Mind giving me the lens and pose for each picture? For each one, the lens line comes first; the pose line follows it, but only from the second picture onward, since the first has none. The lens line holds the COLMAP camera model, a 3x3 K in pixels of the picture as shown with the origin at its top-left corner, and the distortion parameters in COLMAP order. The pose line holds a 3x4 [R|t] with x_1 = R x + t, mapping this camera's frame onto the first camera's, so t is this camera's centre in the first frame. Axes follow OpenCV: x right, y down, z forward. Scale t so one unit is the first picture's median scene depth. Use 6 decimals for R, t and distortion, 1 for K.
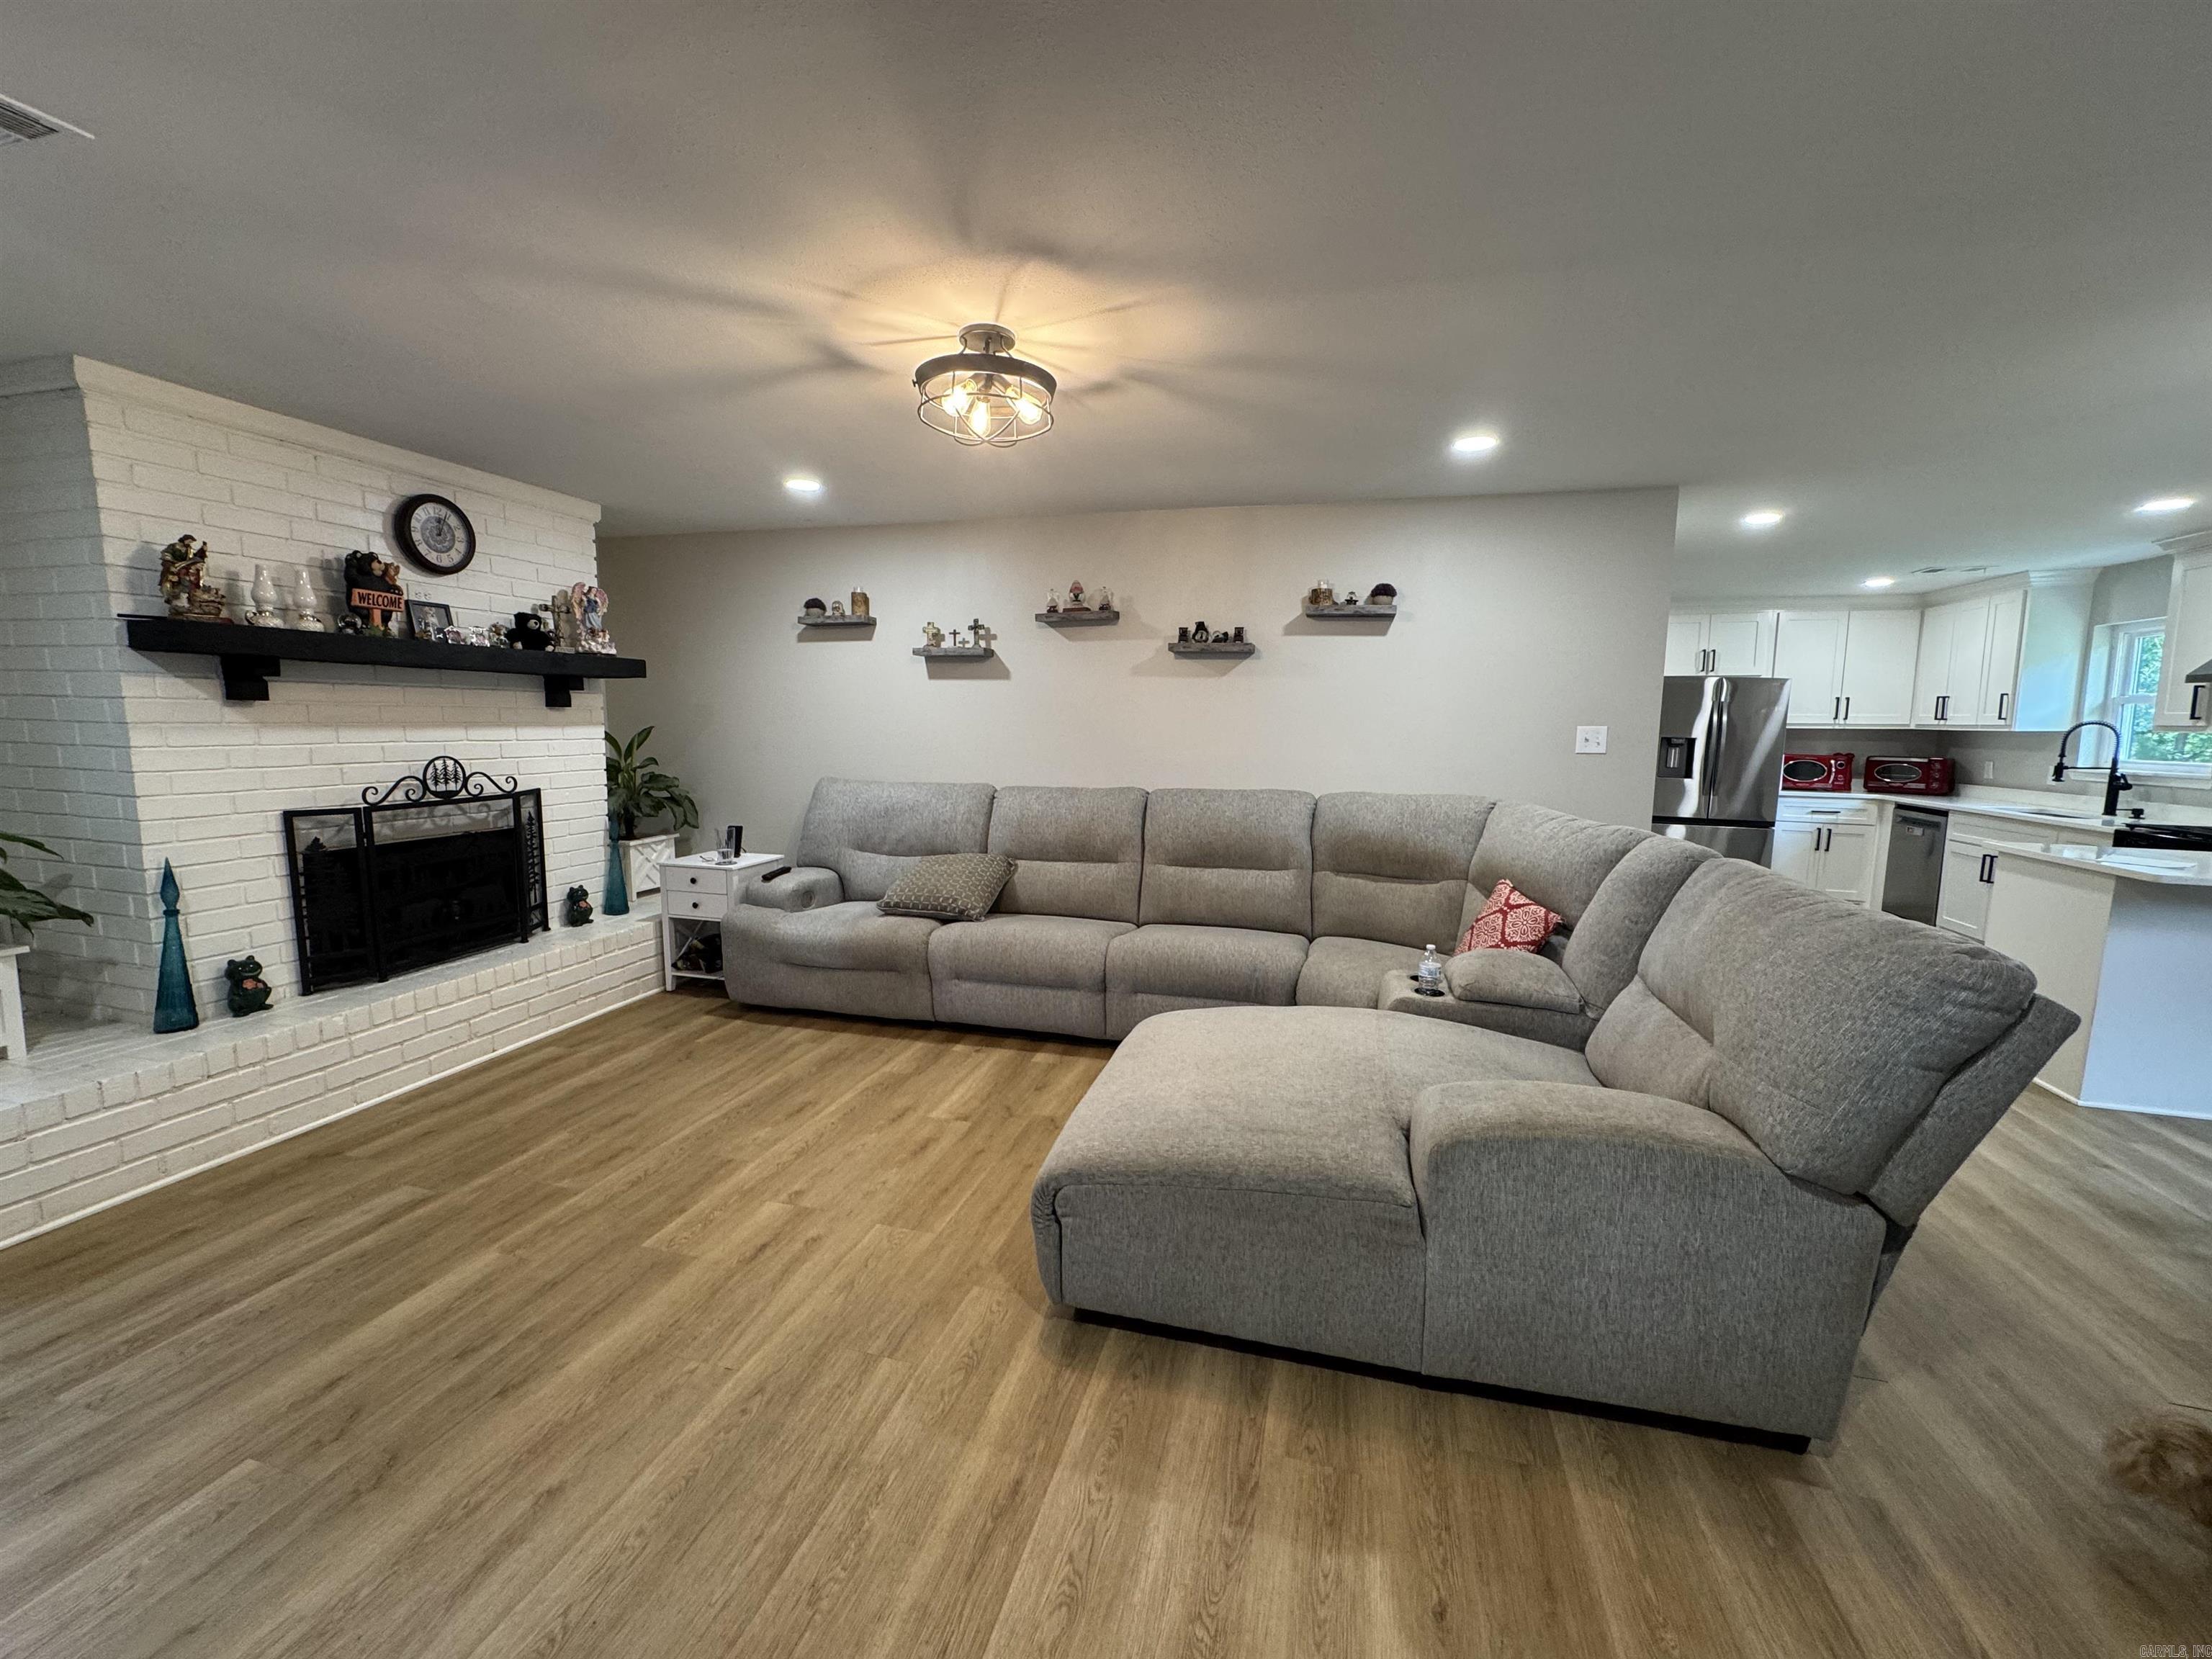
lens RADIAL K [[880.2, 0, 1103.2], [0, 880.2, 827.4], [0, 0, 1]] dist [-0.000600, 0.000140]
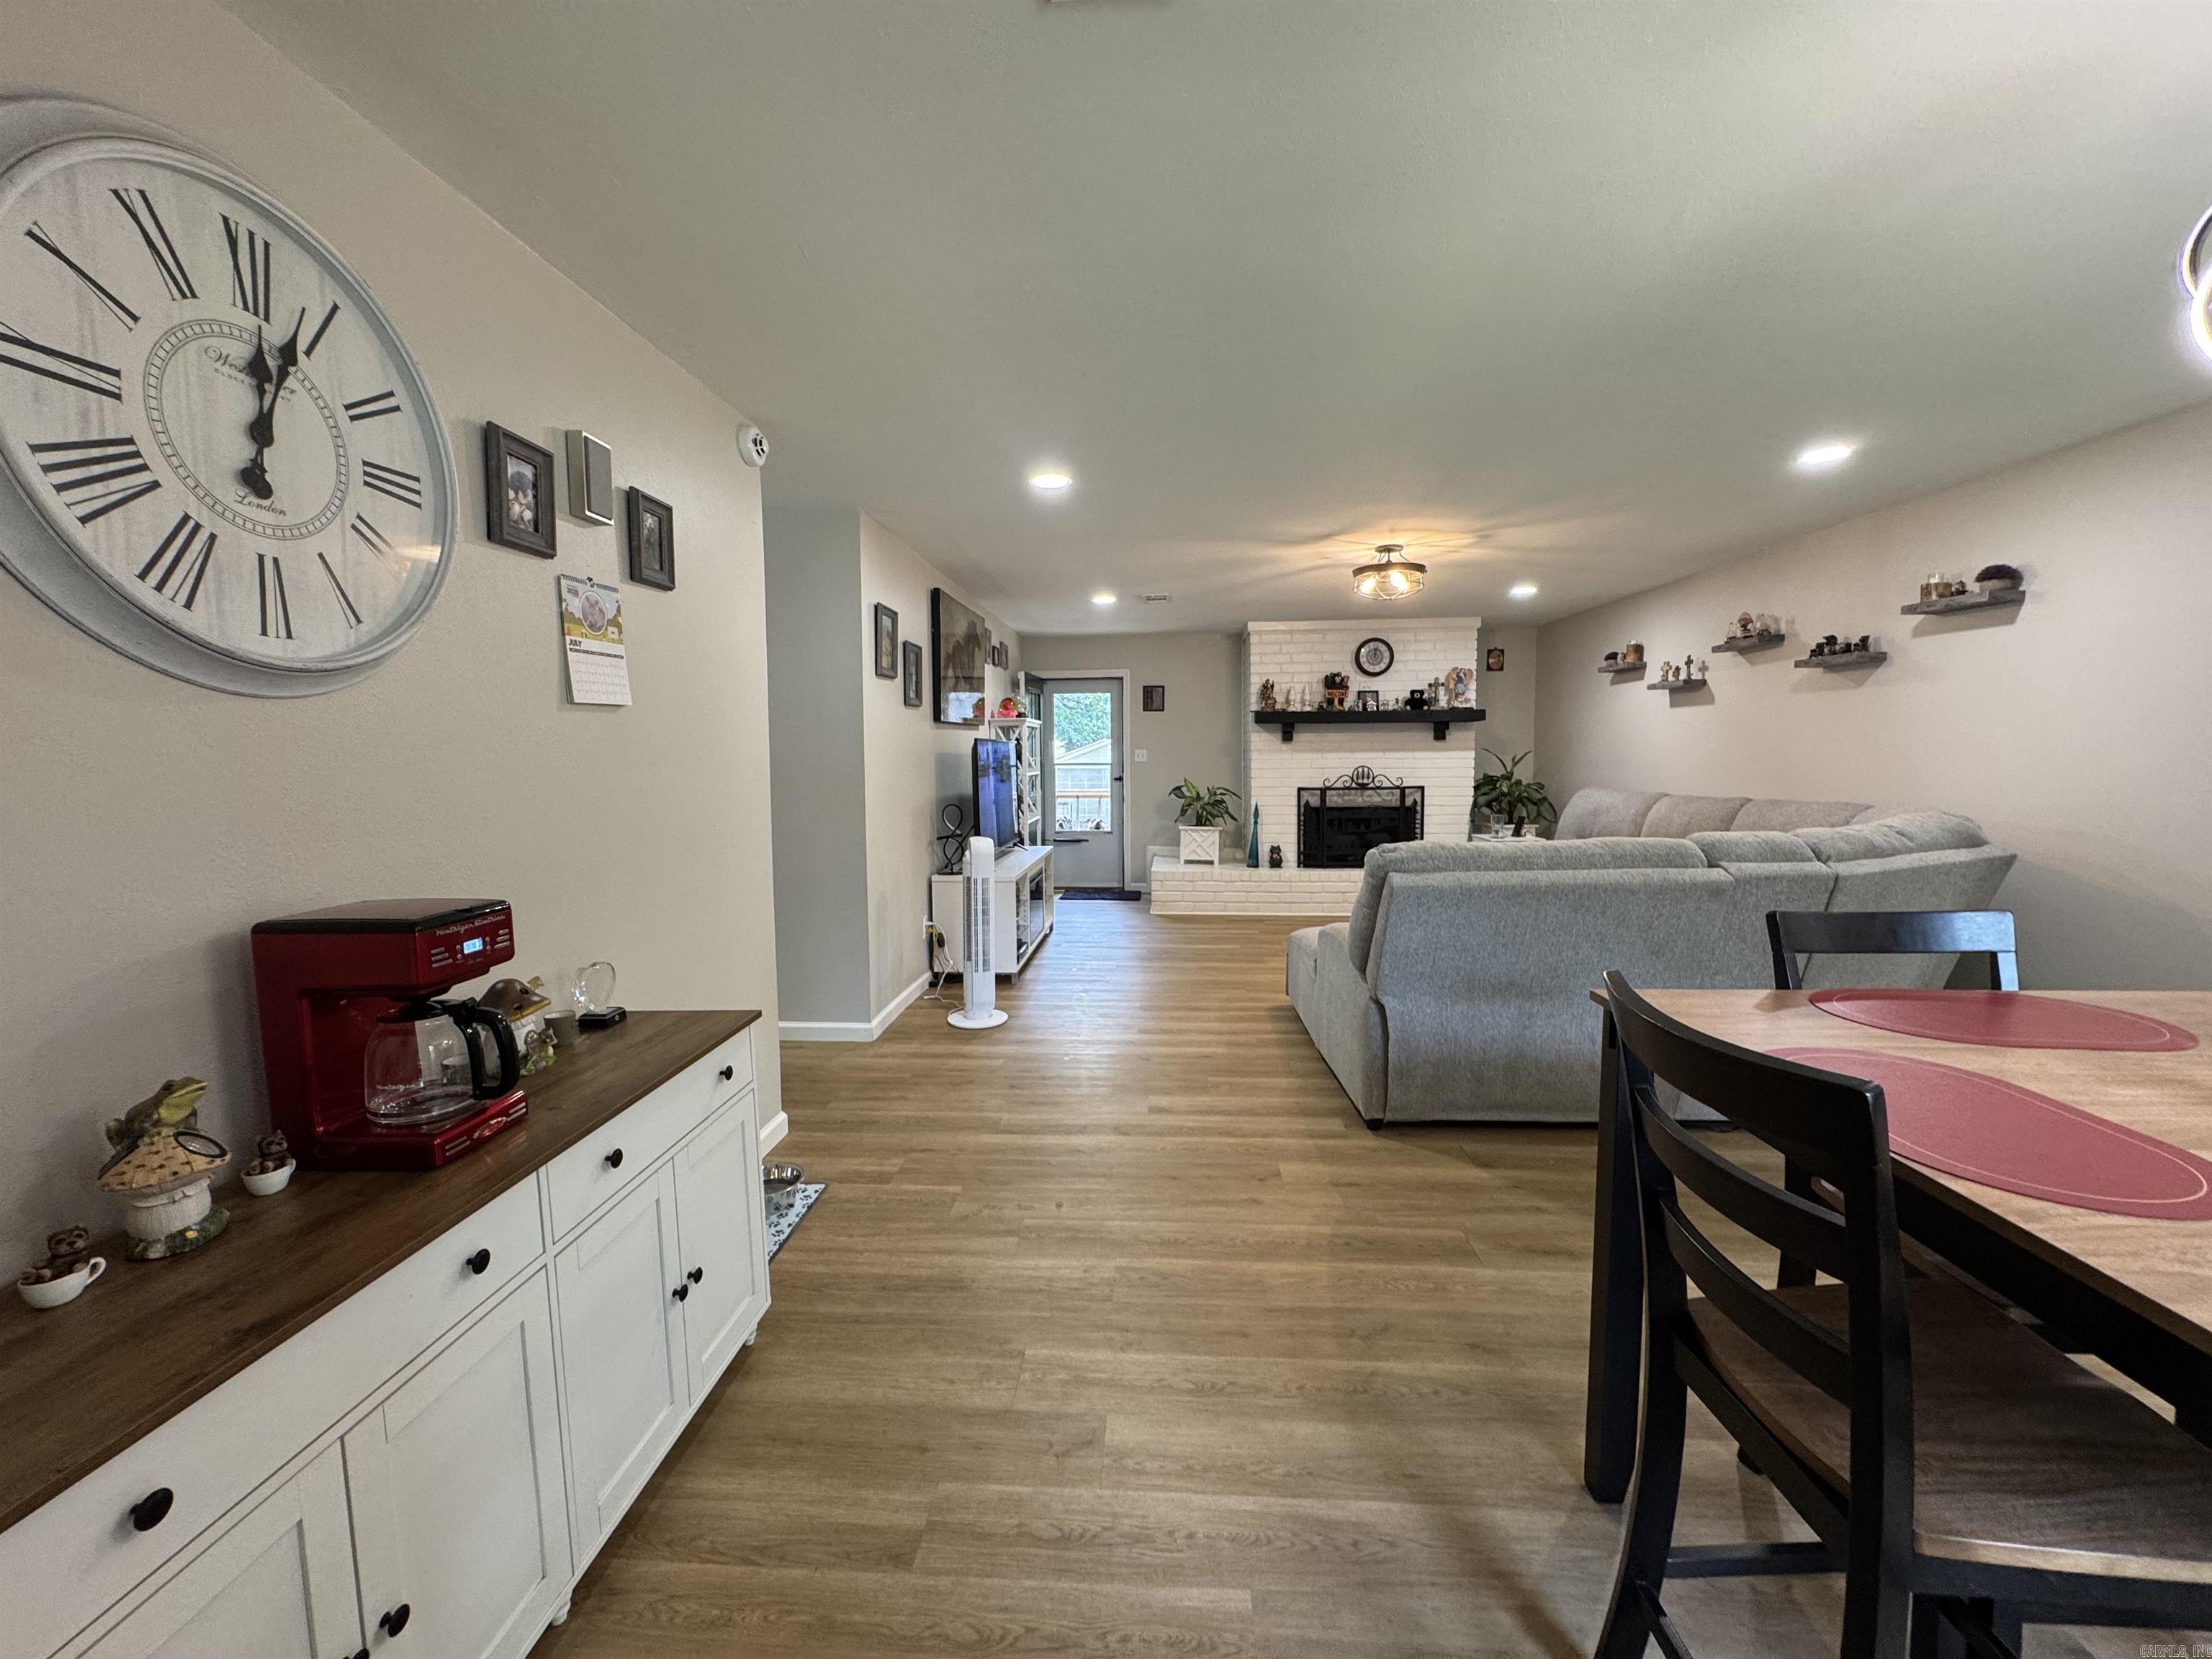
lens RADIAL K [[880.2, 0, 1103.2], [0, 880.2, 827.4], [0, 0, 1]] dist [-0.000600, 0.000140]
pose [[0.198611, 0.066982, -0.977787, 1.175201], [-0.108328, 0.993049, 0.046023, 0.033015], [0.974073, 0.096781, 0.204487, 0.015302]]
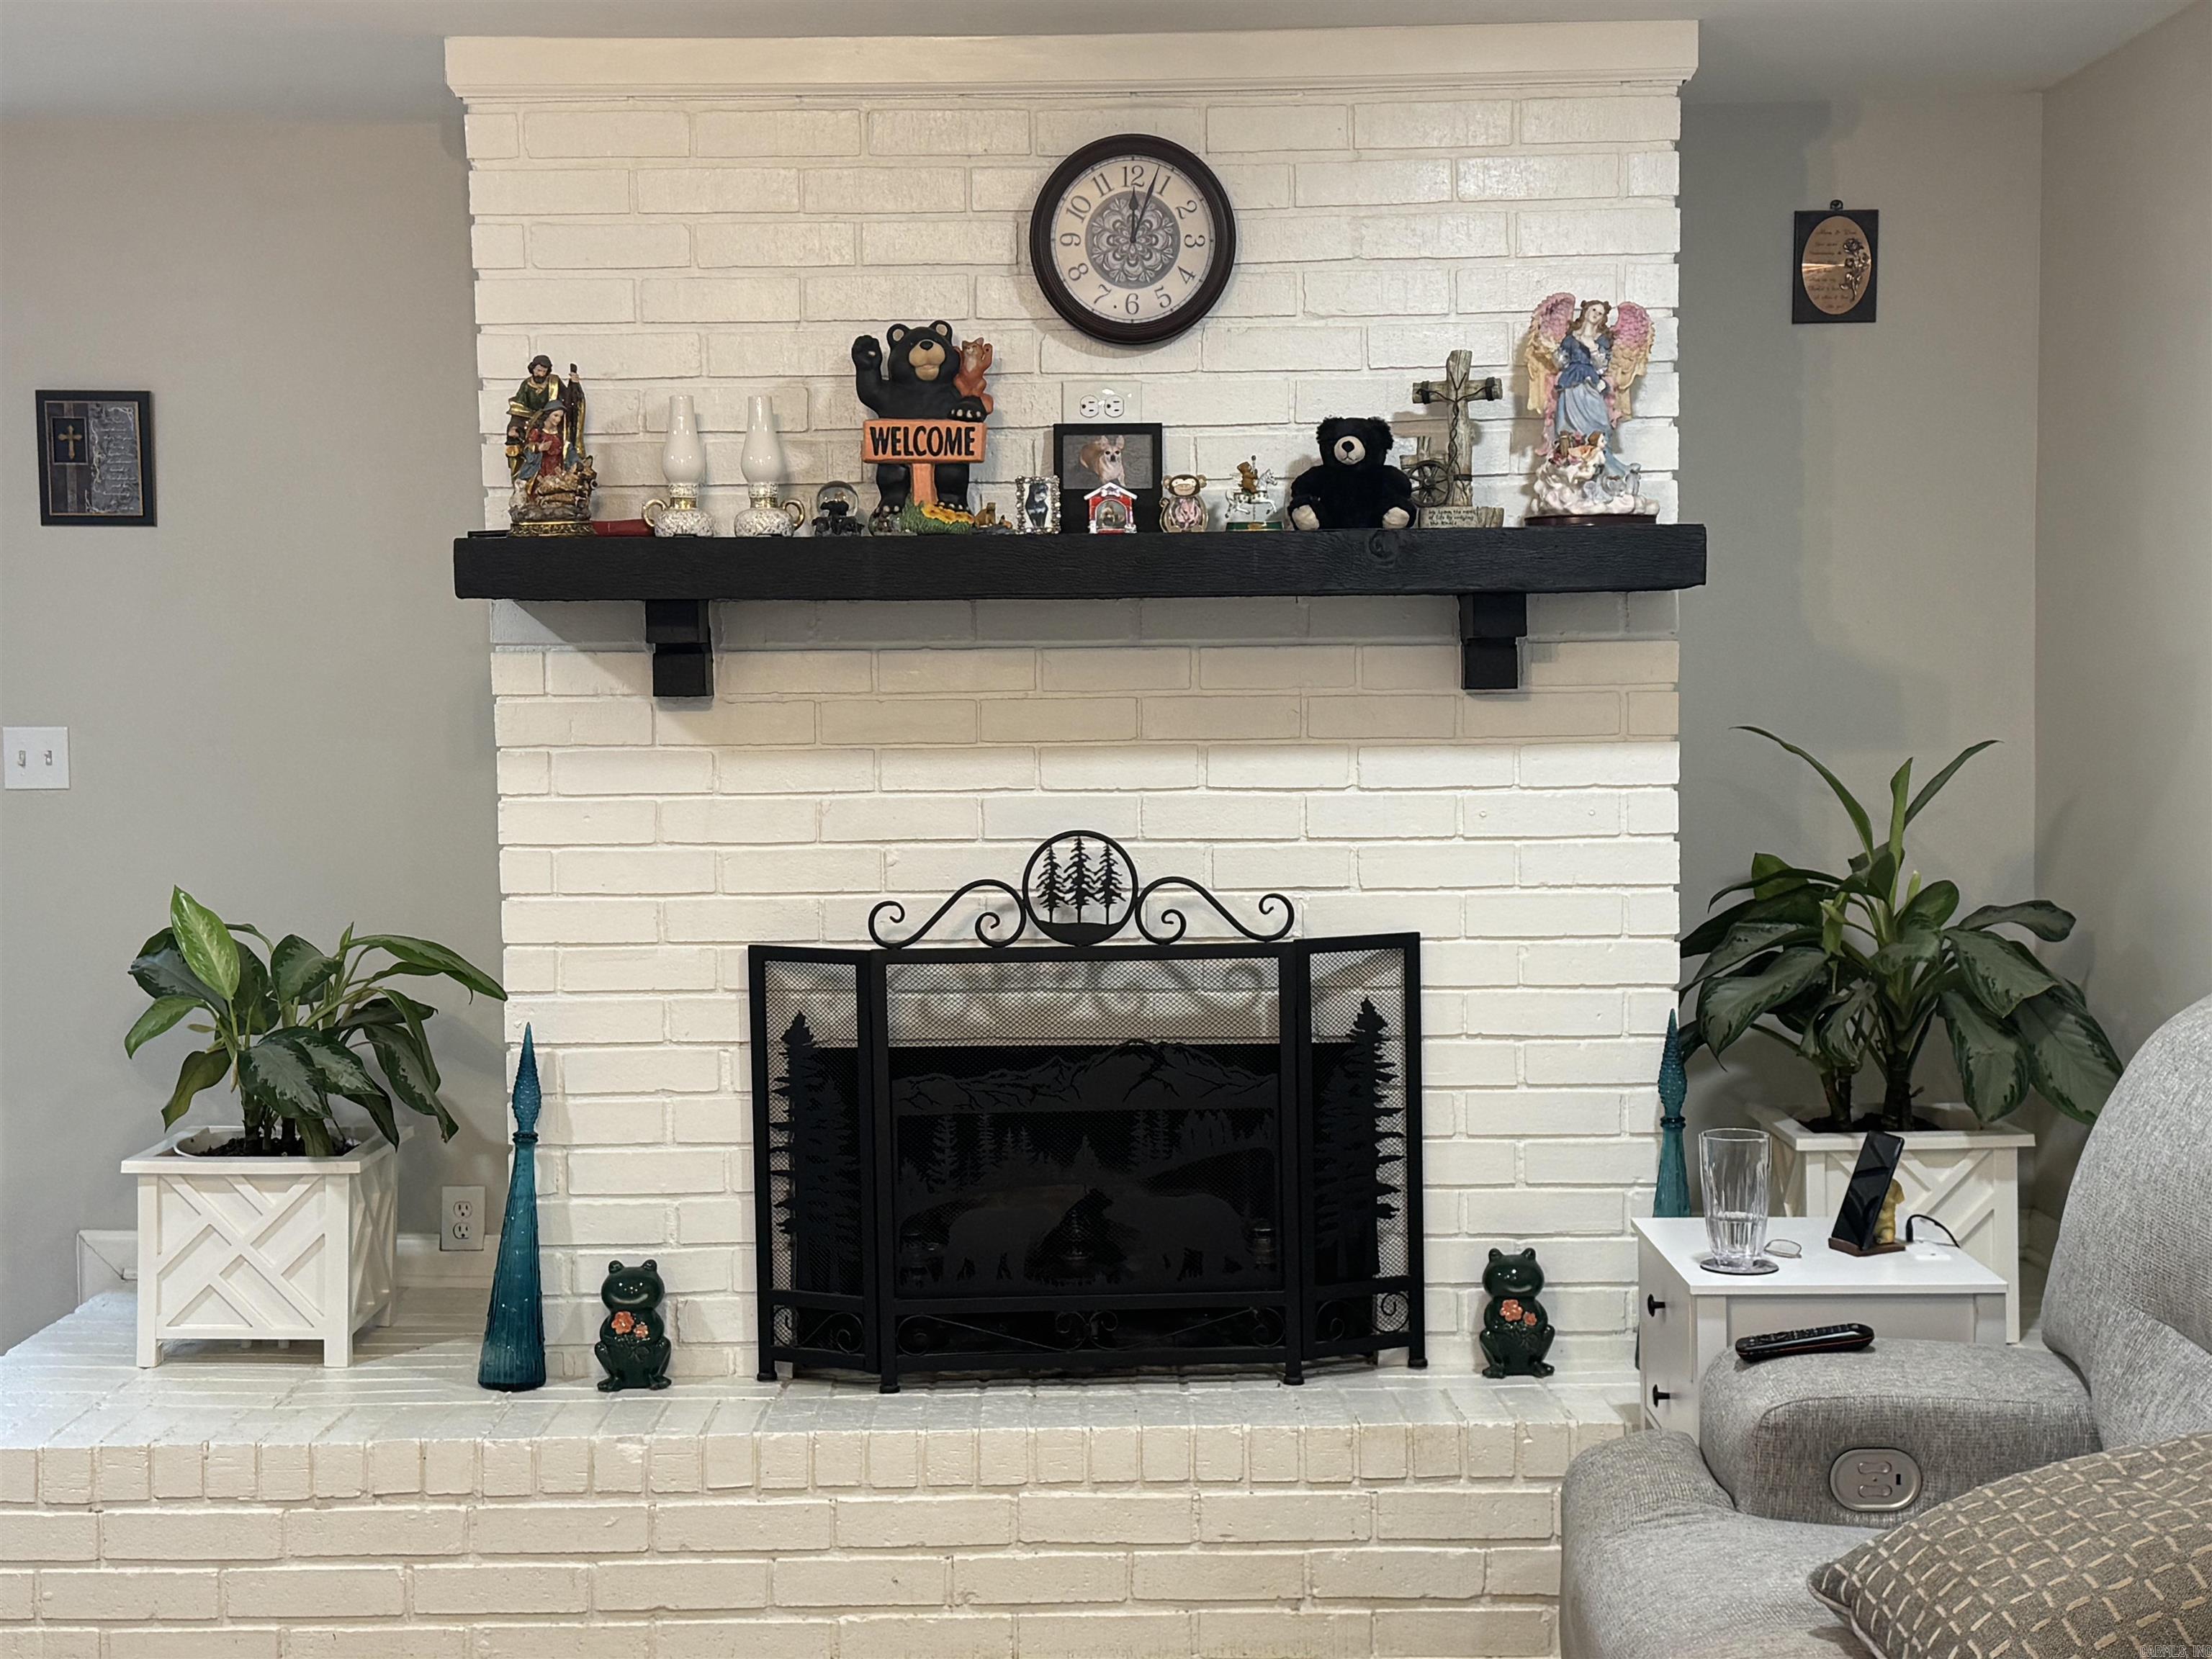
lens RADIAL K [[2767.8, 0, 1106.0], [0, 2767.8, 829.5], [0, 0, 1]] dist [0.116188, -0.022236]
pose [[0.262931, 0.058699, -0.963027, 0.404451], [-0.103307, 0.994122, 0.032389, -0.126712], [0.959268, 0.090971, 0.267449, 0.726671]]
